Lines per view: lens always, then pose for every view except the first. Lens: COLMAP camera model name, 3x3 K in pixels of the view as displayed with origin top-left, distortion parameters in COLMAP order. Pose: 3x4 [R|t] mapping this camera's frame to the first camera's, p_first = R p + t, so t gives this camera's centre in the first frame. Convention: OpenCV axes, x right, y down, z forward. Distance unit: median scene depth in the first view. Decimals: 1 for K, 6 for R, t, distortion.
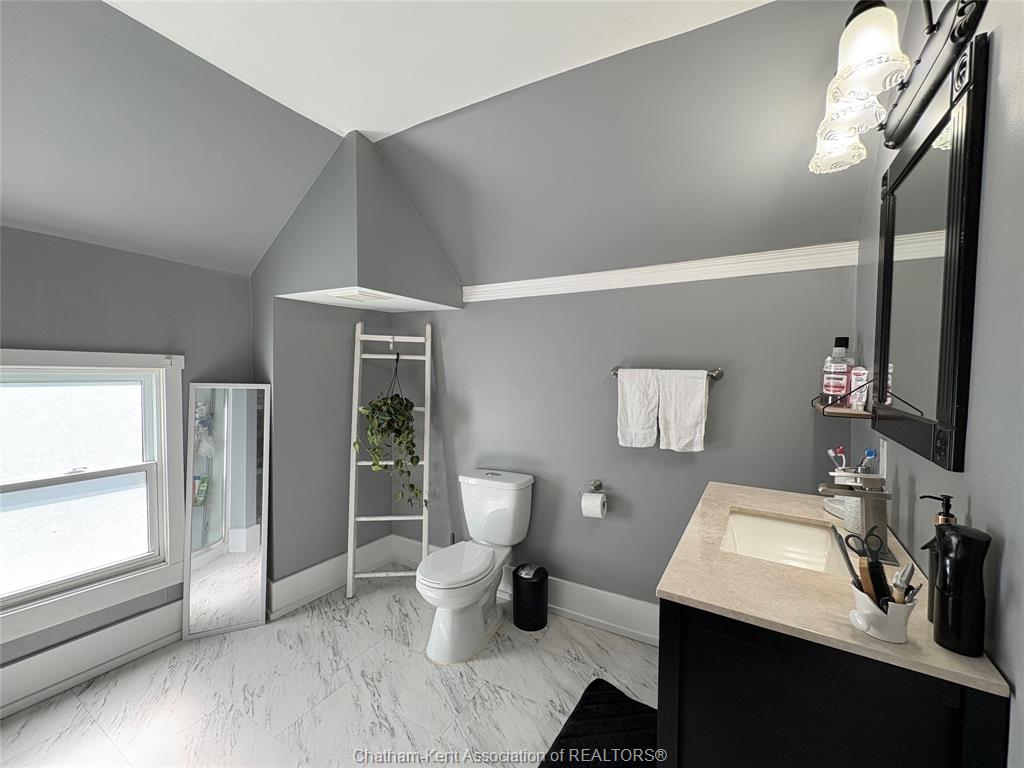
lens RADIAL K [[406.2, 0, 511.8], [0, 406.2, 385.7], [0, 0, 1]] dist [0.000315, 0.000279]
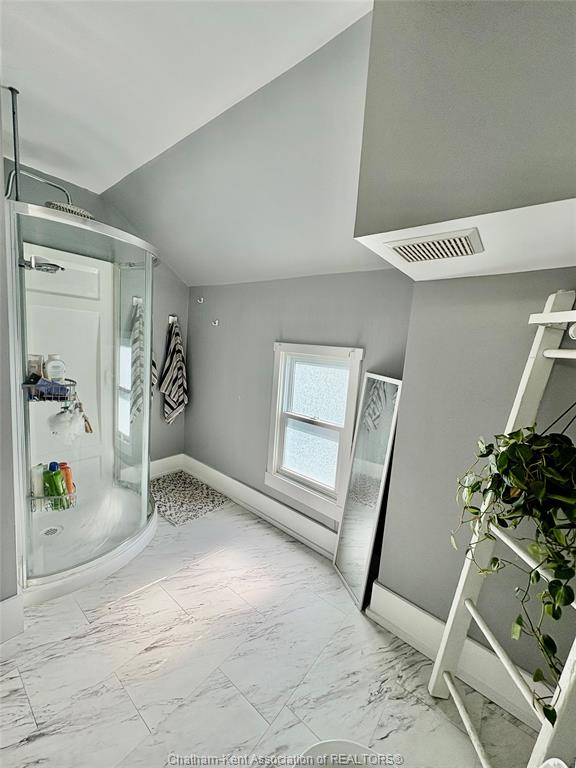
lens RADIAL K [[304.6, 0, 288.0], [0, 304.6, 384.0], [0, 0, 1]] dist [0.000315, 0.000279]
pose [[-0.145373, 0.099941, -0.984316, 0.119107], [-0.112470, 0.986767, 0.116800, -0.048167], [0.982963, 0.127686, -0.132208, 0.843465]]
